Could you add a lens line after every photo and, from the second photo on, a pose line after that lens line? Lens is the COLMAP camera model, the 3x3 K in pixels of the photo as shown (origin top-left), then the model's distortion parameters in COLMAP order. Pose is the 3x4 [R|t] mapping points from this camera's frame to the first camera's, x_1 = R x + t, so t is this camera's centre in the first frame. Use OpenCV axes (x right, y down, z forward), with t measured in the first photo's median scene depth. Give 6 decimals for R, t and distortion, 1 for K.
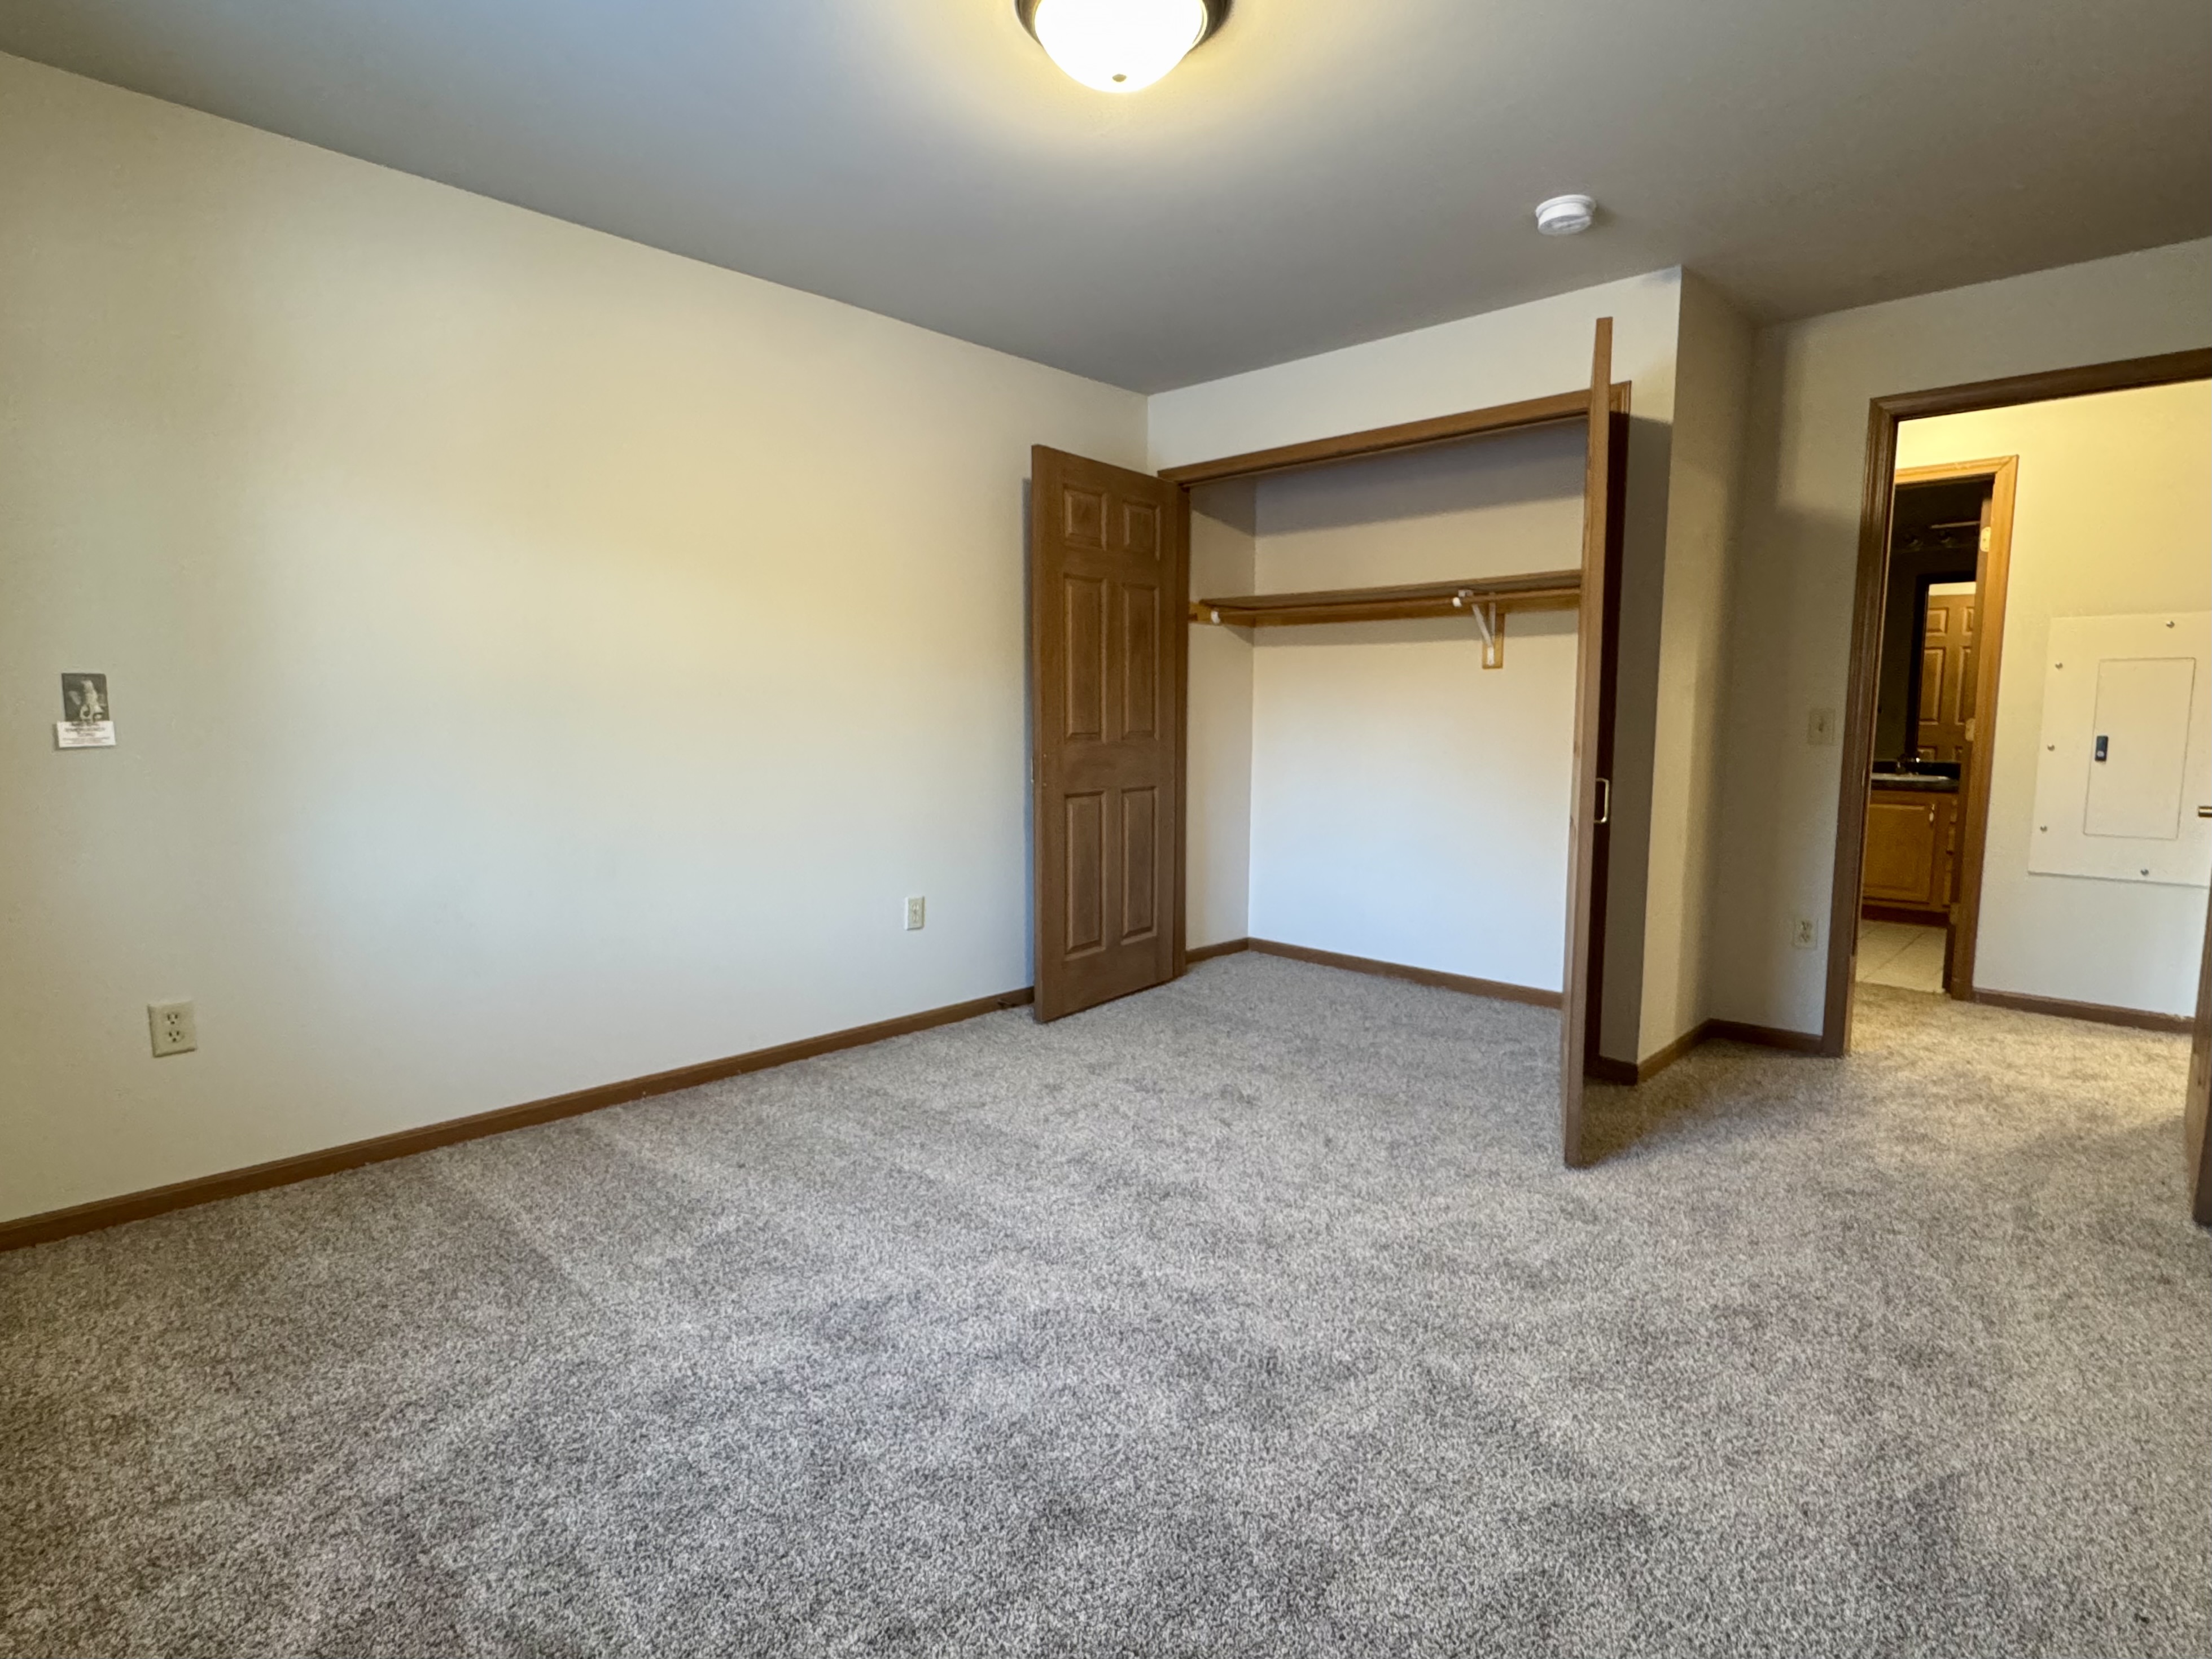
lens RADIAL K [[1121.4, 0, 1077.4], [0, 1121.4, 828.7], [0, 0, 1]] dist [0.000538, -0.000470]
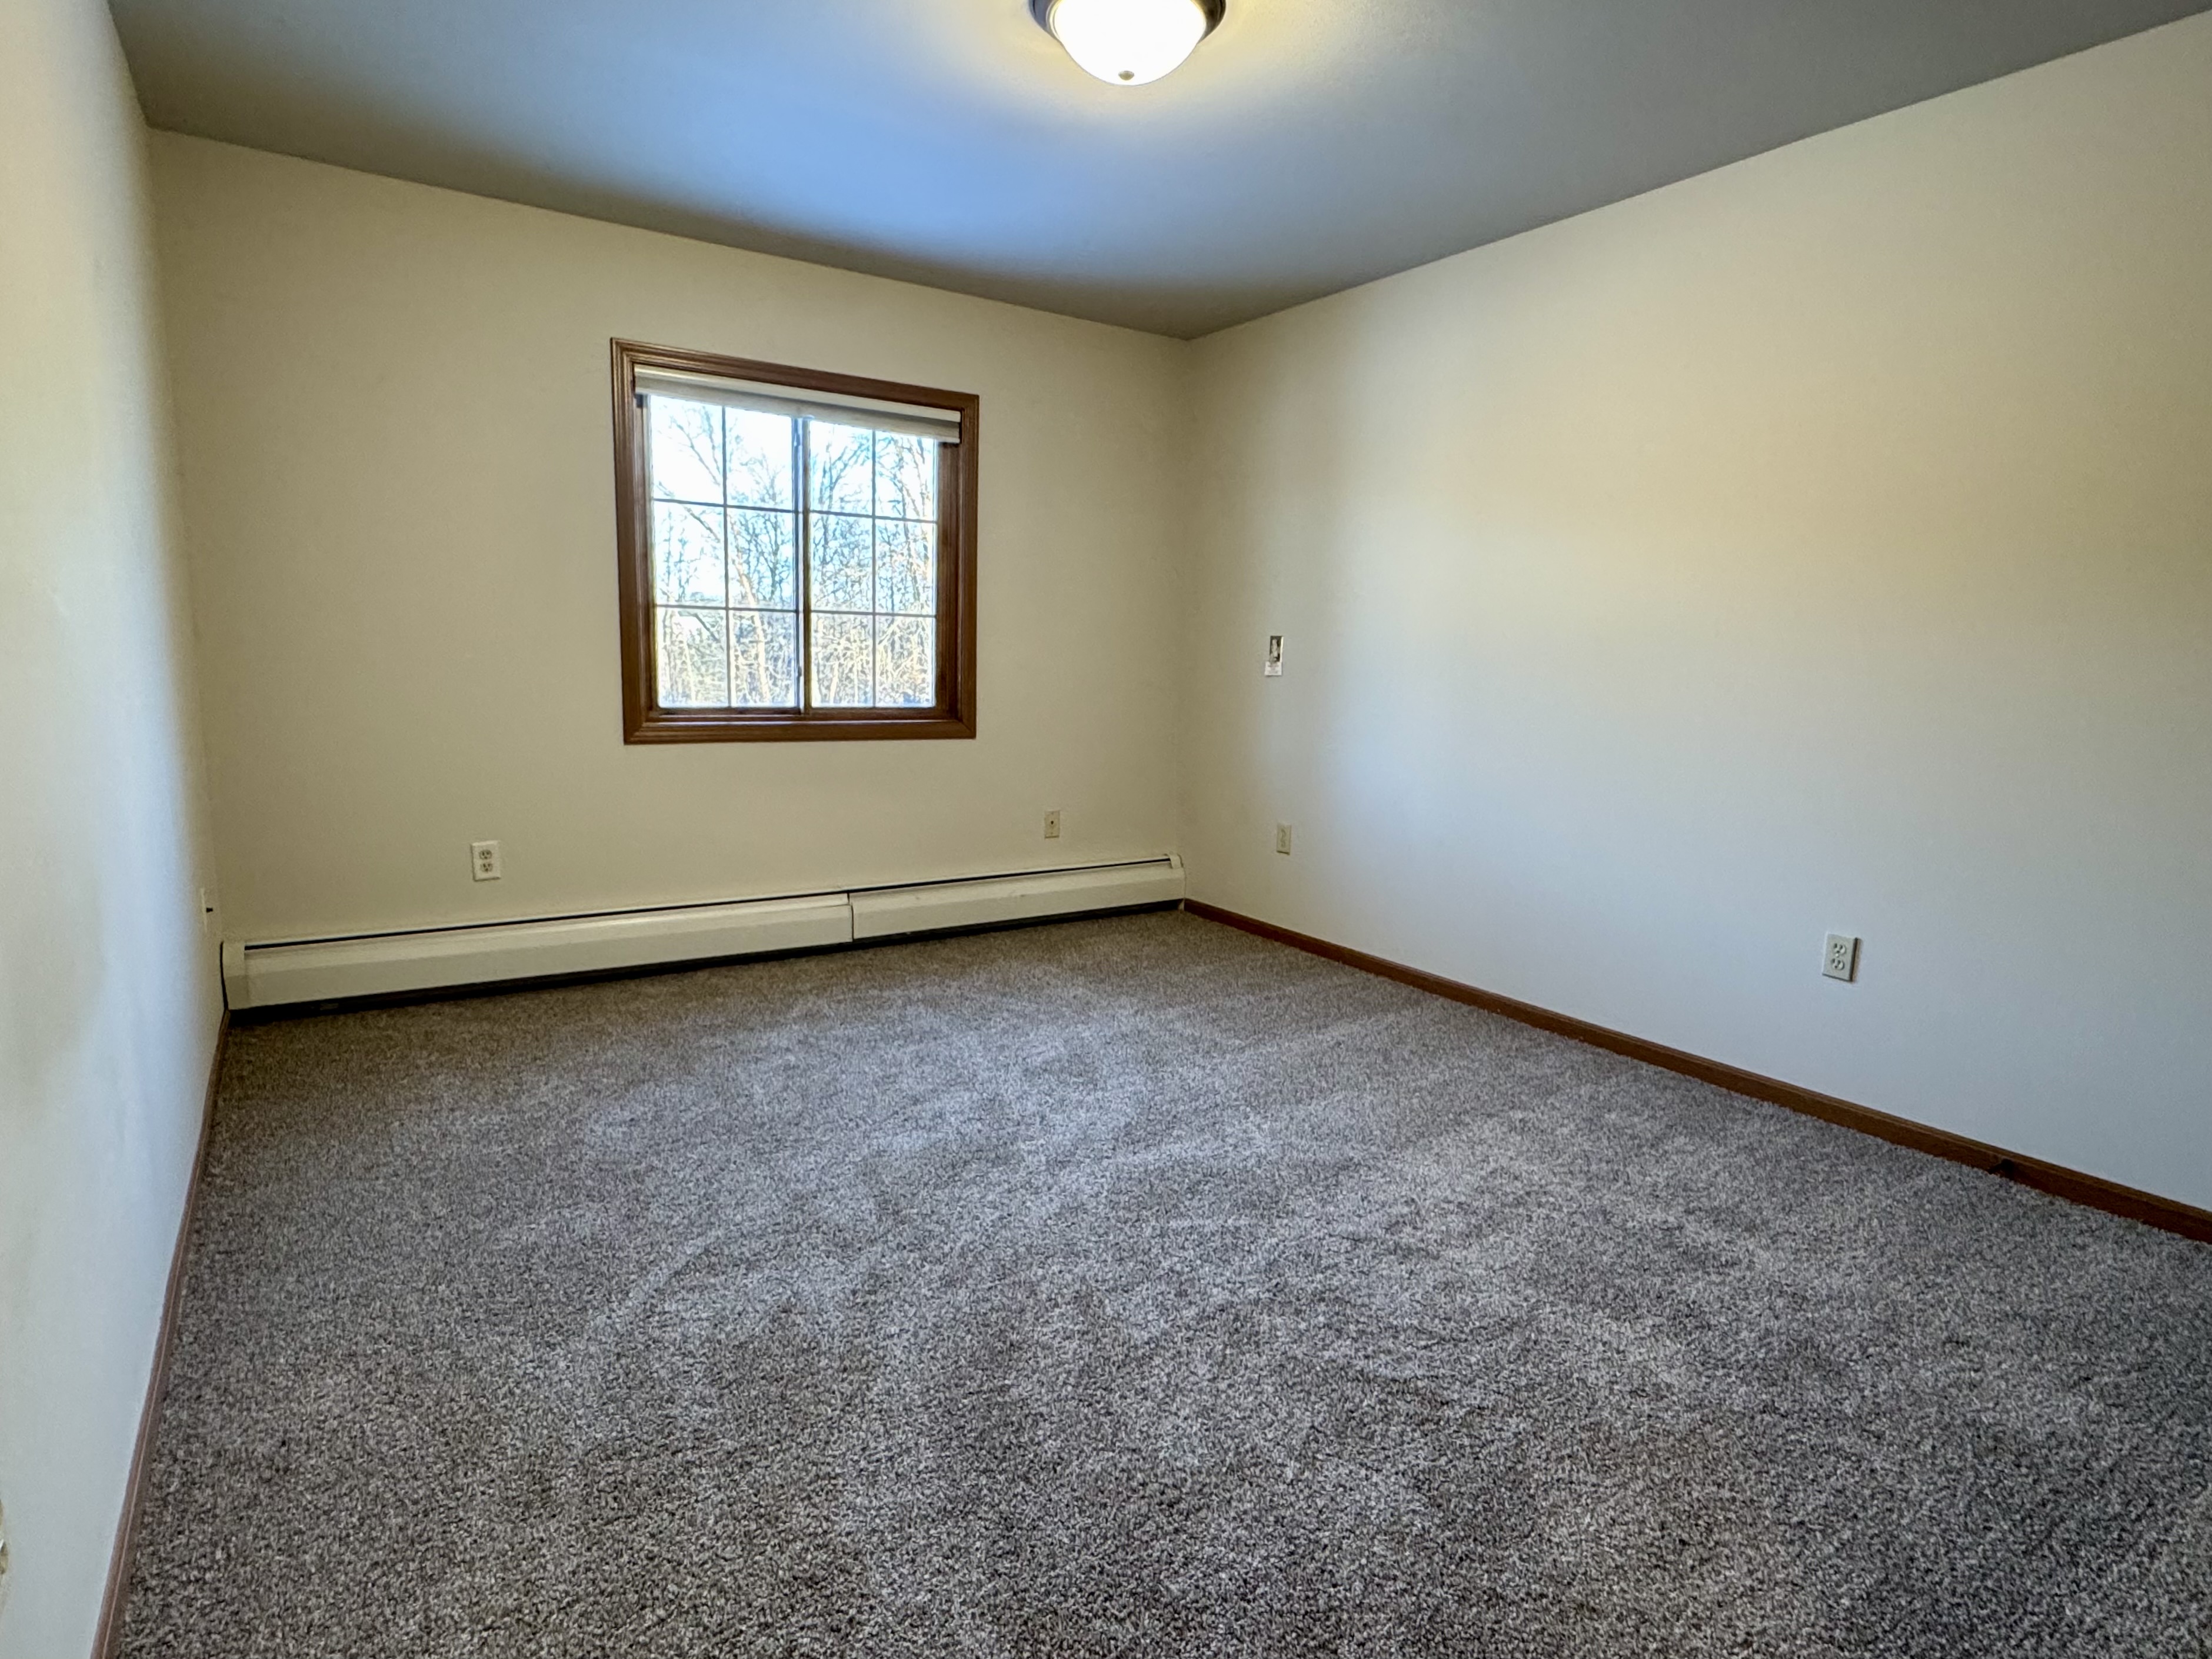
lens RADIAL K [[1203.7, 0, 1162.1], [0, 1203.7, 832.3], [0, 0, 1]] dist [-0.001587, -0.000951]
pose [[-0.180444, 0.132789, -0.974580, 1.039772], [-0.127993, 0.979250, 0.157123, -0.100682], [0.975222, 0.153092, -0.159704, 1.096972]]
